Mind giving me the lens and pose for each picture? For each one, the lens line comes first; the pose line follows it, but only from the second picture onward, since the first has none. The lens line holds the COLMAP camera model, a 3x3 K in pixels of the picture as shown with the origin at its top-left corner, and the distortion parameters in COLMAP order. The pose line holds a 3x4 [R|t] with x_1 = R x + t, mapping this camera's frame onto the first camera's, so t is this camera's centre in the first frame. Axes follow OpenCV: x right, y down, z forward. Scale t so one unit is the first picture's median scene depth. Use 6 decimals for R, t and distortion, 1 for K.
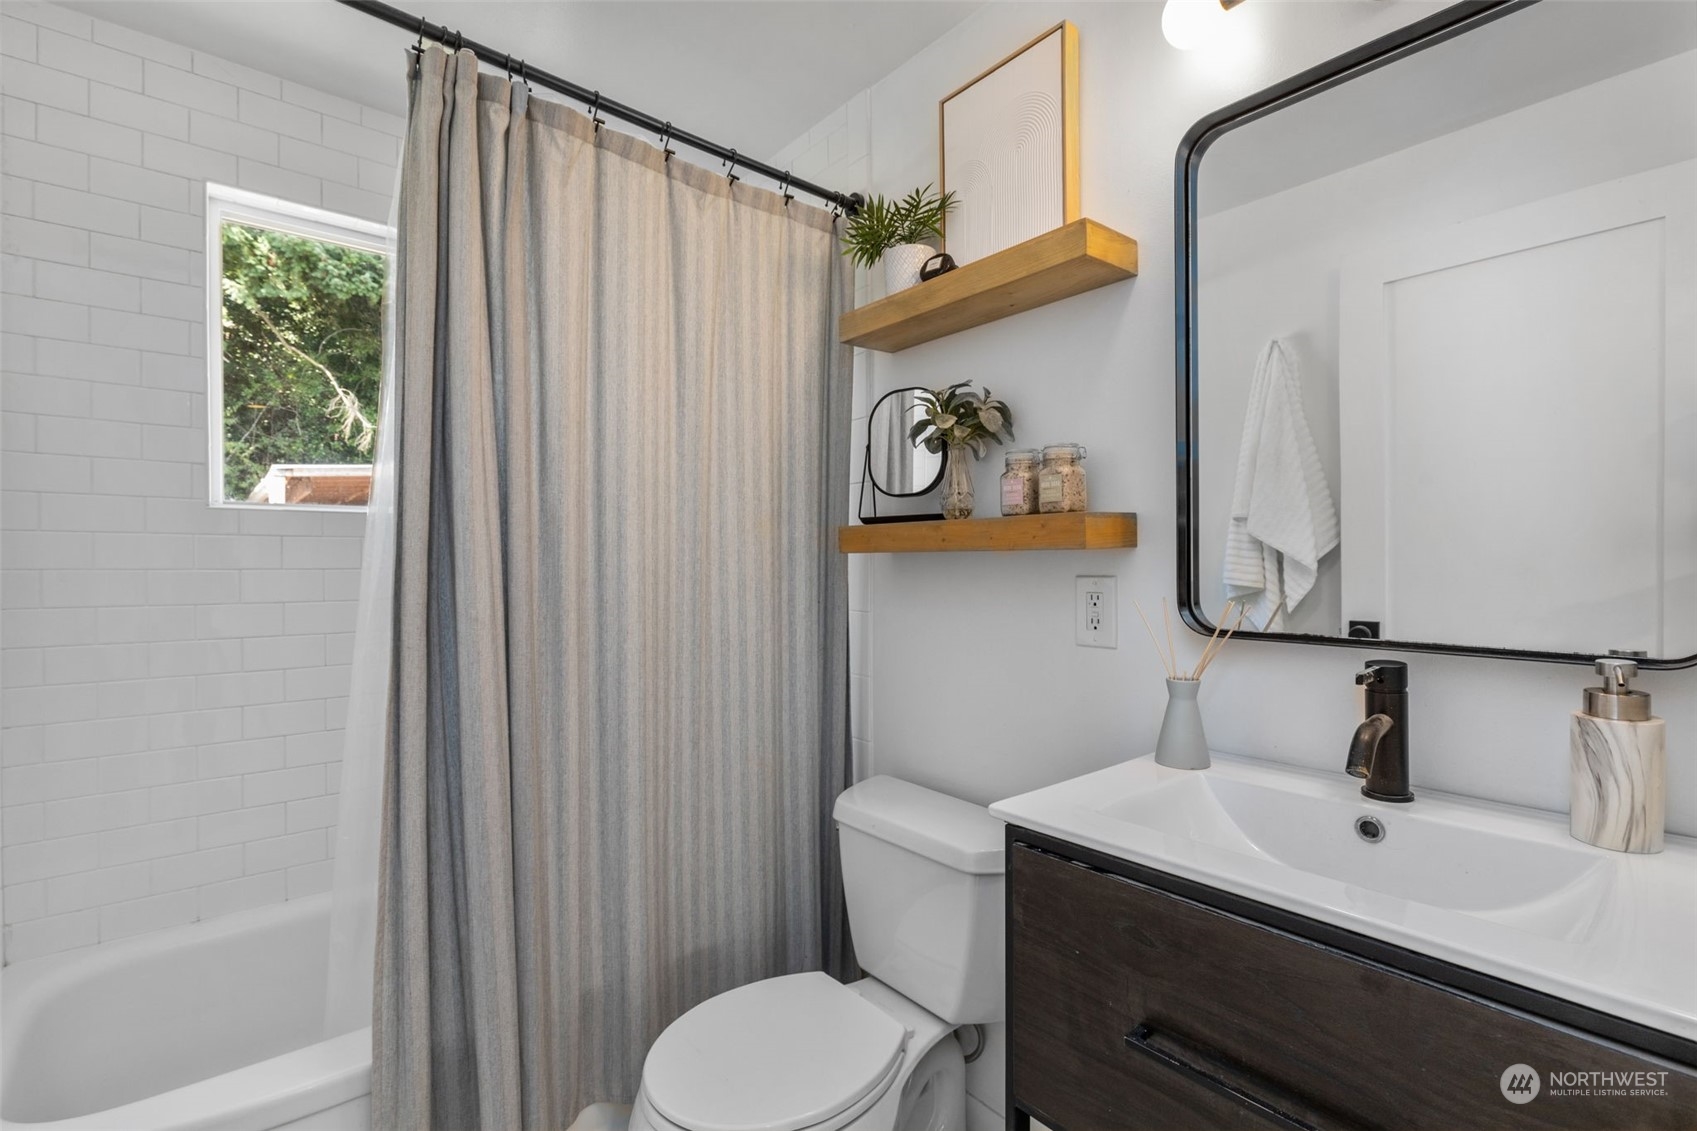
lens RADIAL K [[771.6, 0, 850.5], [0, 771.6, 555.8], [0, 0, 1]] dist [0.000178, -0.001064]
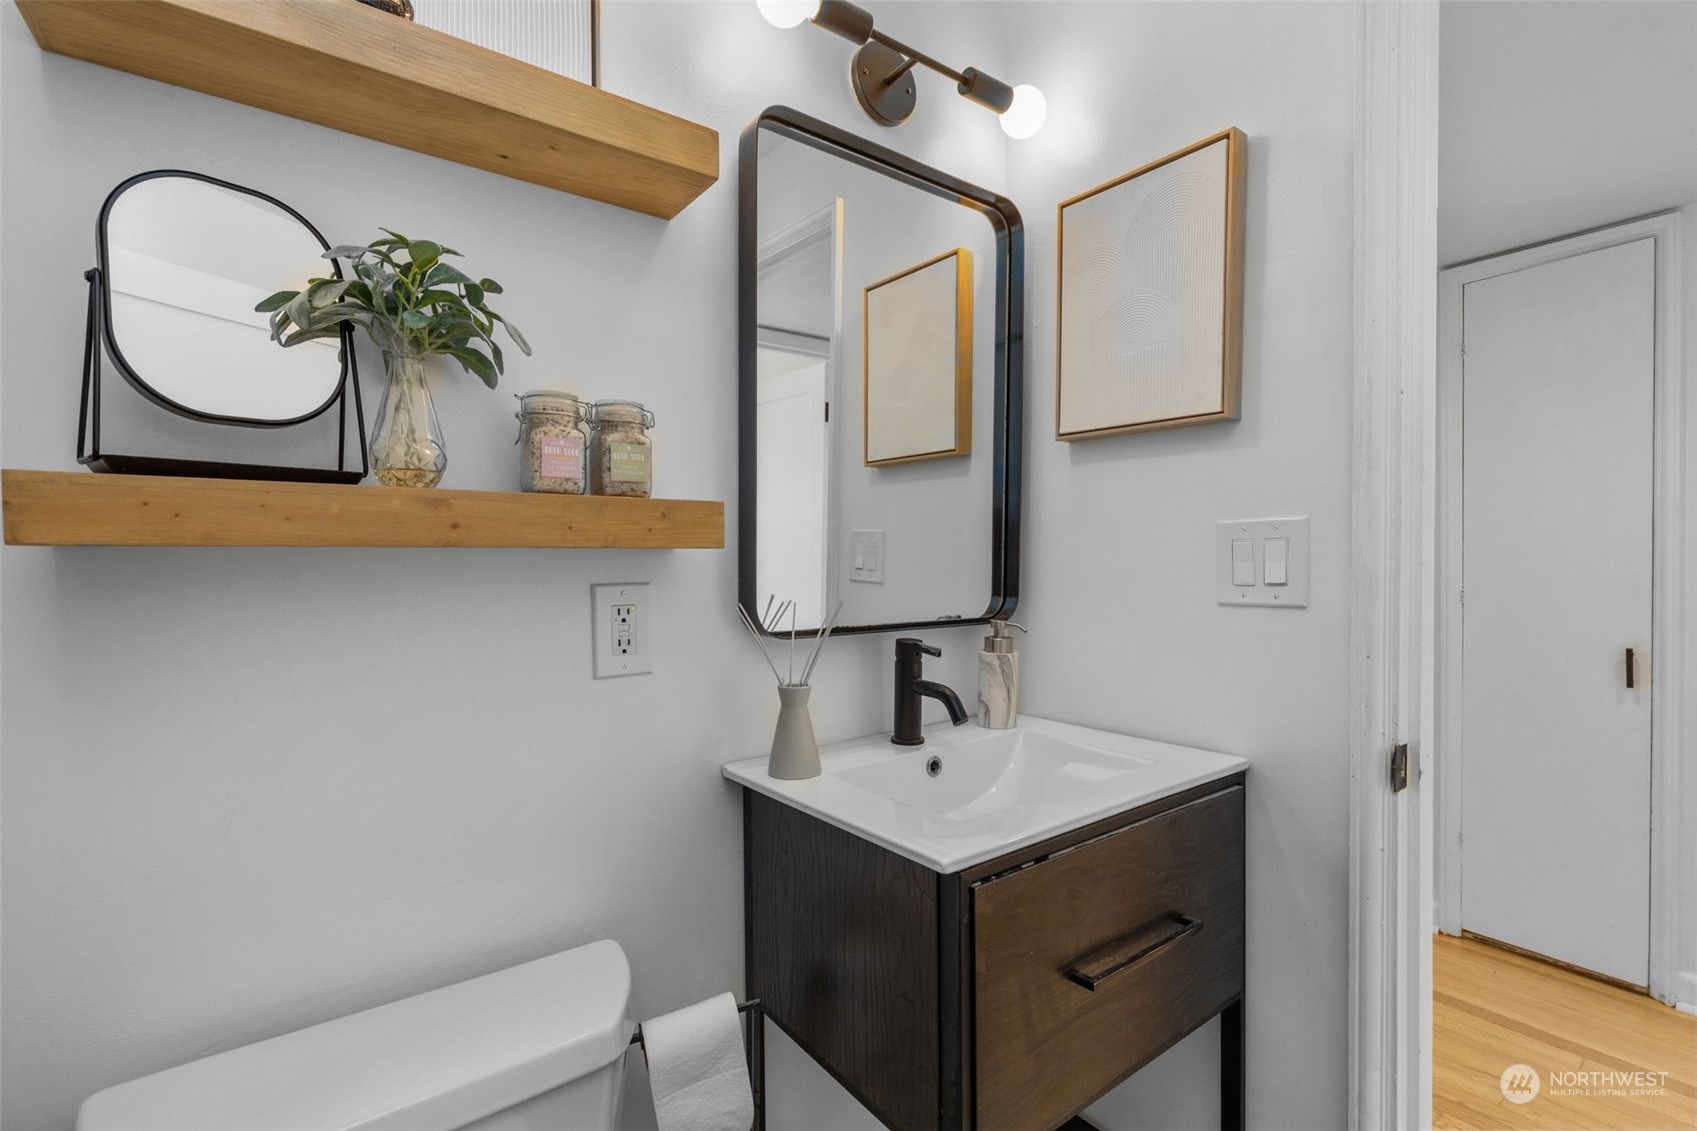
lens RADIAL K [[771.6, 0, 850.1], [0, 771.6, 571.0], [0, 0, 1]] dist [0.000178, -0.001064]
pose [[0.035138, -0.006931, 0.999358, -0.442540], [0.000027, 0.999976, 0.006934, 0.008734], [-0.999382, -0.000216, 0.035137, 0.754533]]
